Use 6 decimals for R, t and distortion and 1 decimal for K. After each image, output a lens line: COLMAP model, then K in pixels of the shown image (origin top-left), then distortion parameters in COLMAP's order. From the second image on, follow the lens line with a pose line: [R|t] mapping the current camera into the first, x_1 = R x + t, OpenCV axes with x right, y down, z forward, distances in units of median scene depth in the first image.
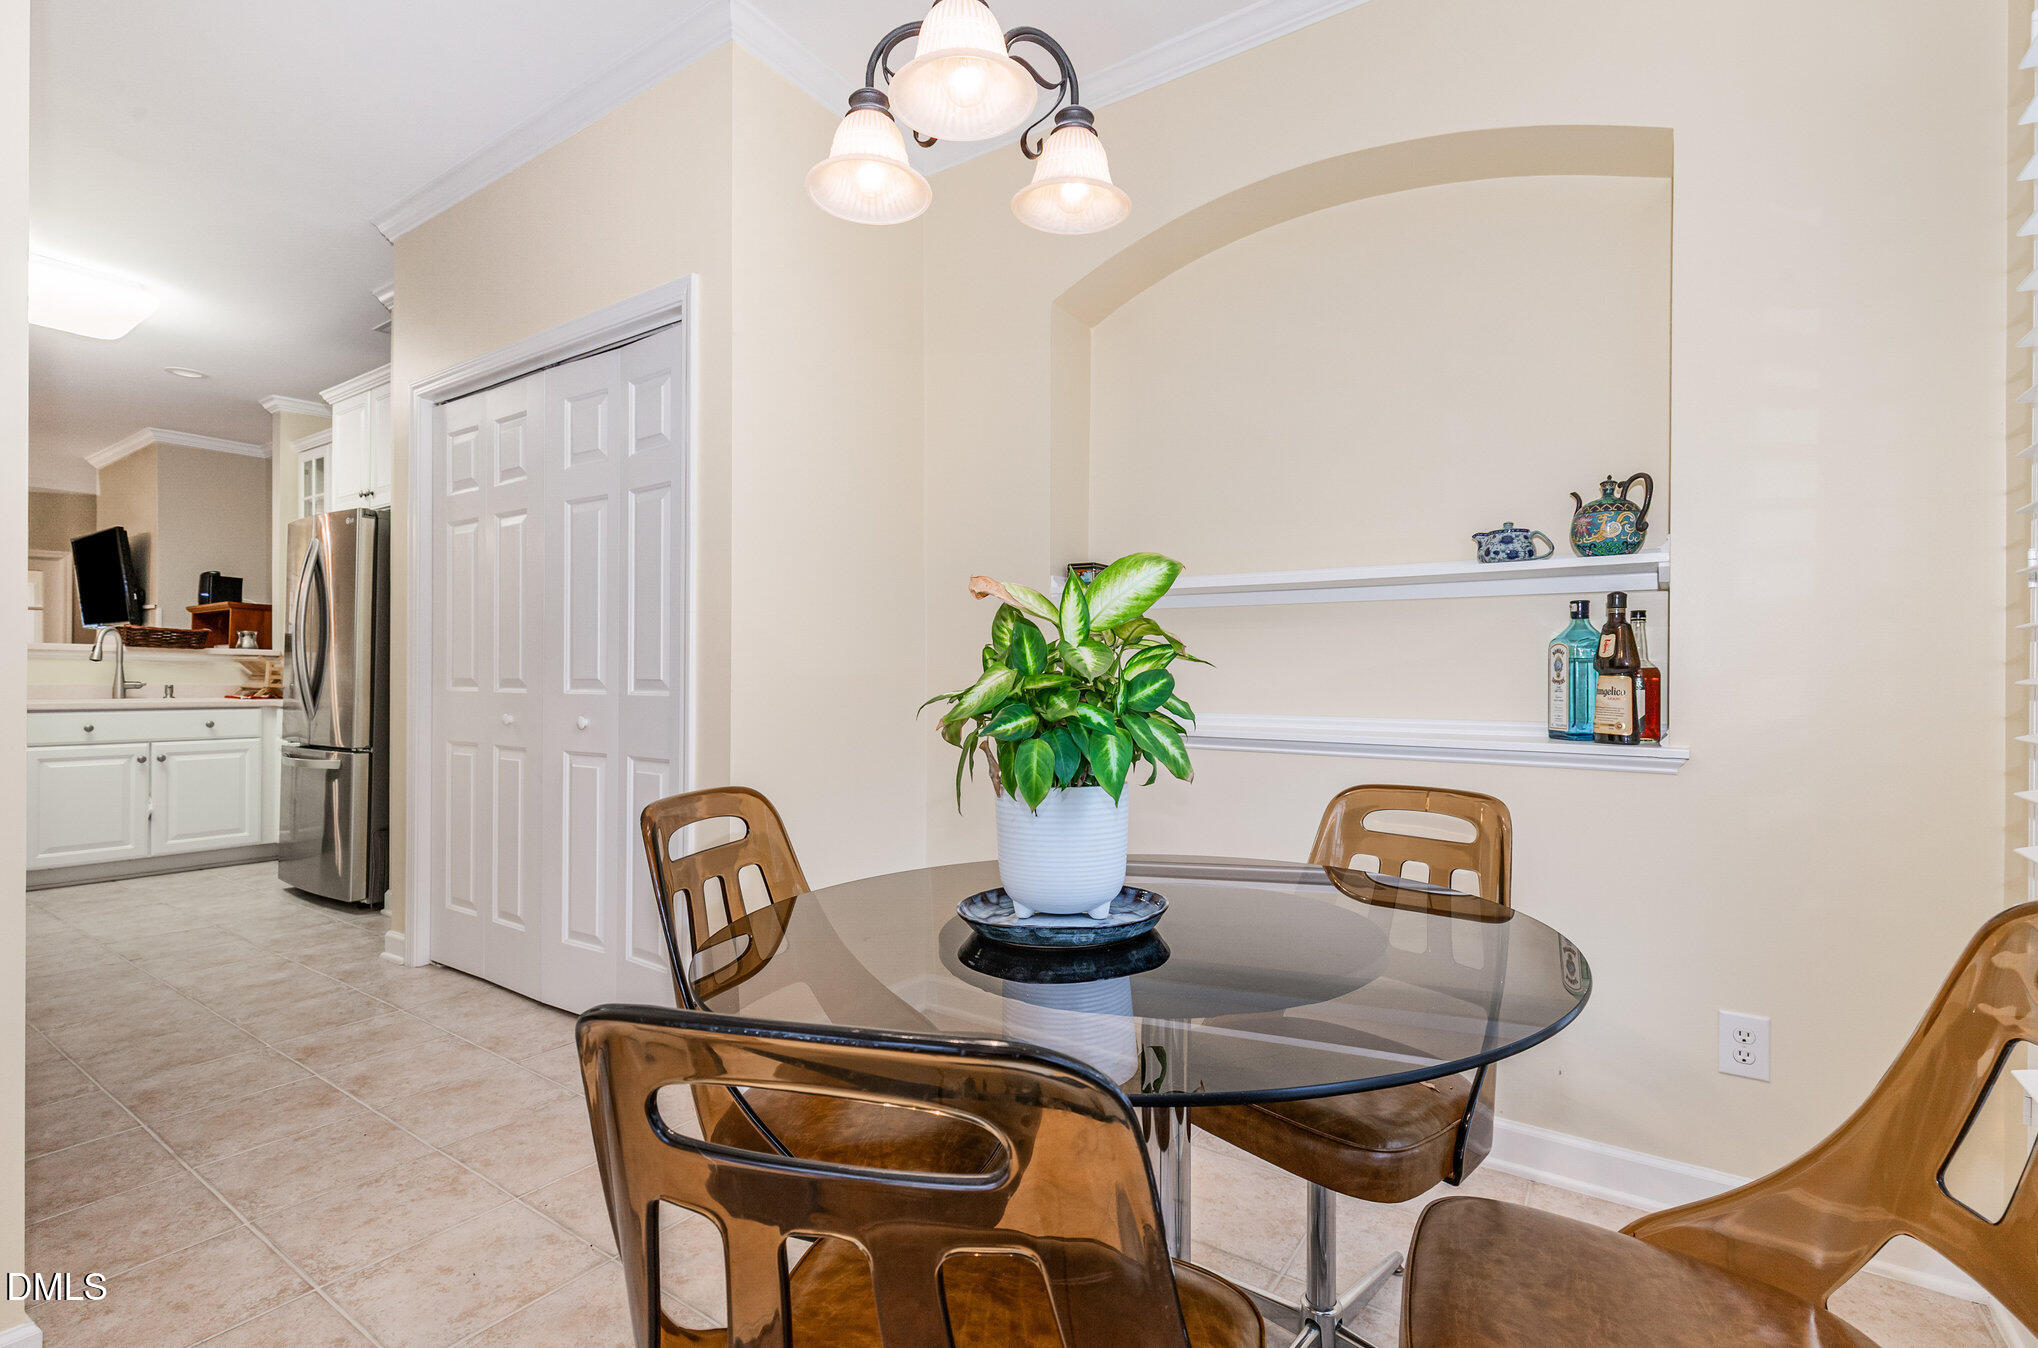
lens RADIAL K [[932.3, 0, 1019.0], [0, 932.3, 674.0], [0, 0, 1]] dist [0.003455, 0.000725]
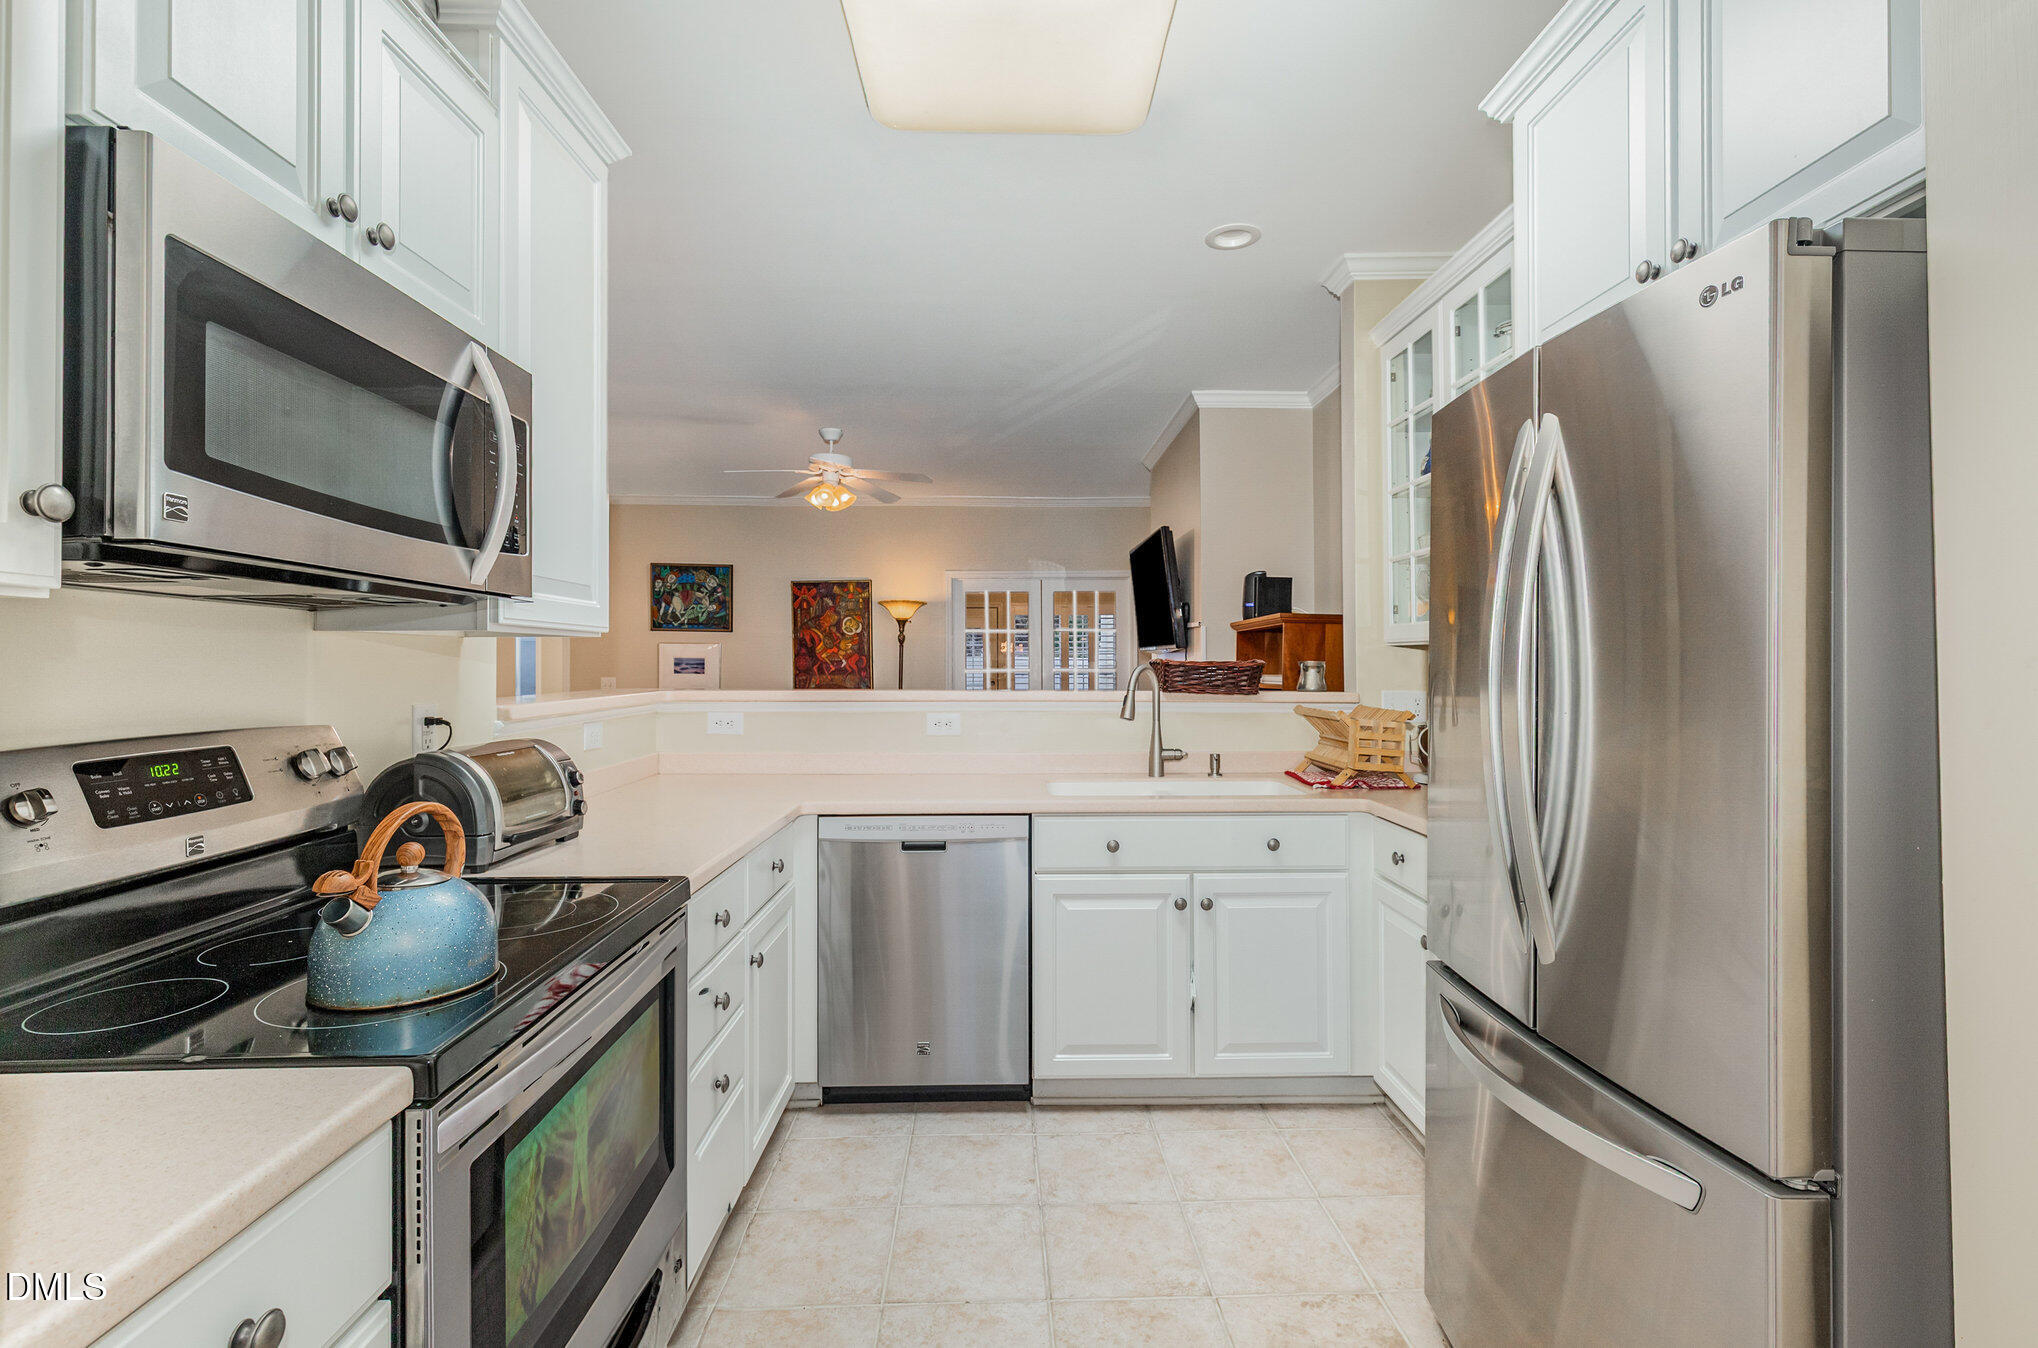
lens RADIAL K [[932.3, 0, 1019.0], [0, 932.3, 674.0], [0, 0, 1]] dist [0.003455, 0.000725]
pose [[0.588826, -0.003644, -0.808252, -0.483736], [0.011066, 0.999932, 0.003553, -0.044362], [0.808184, -0.011036, 0.588826, 0.530112]]
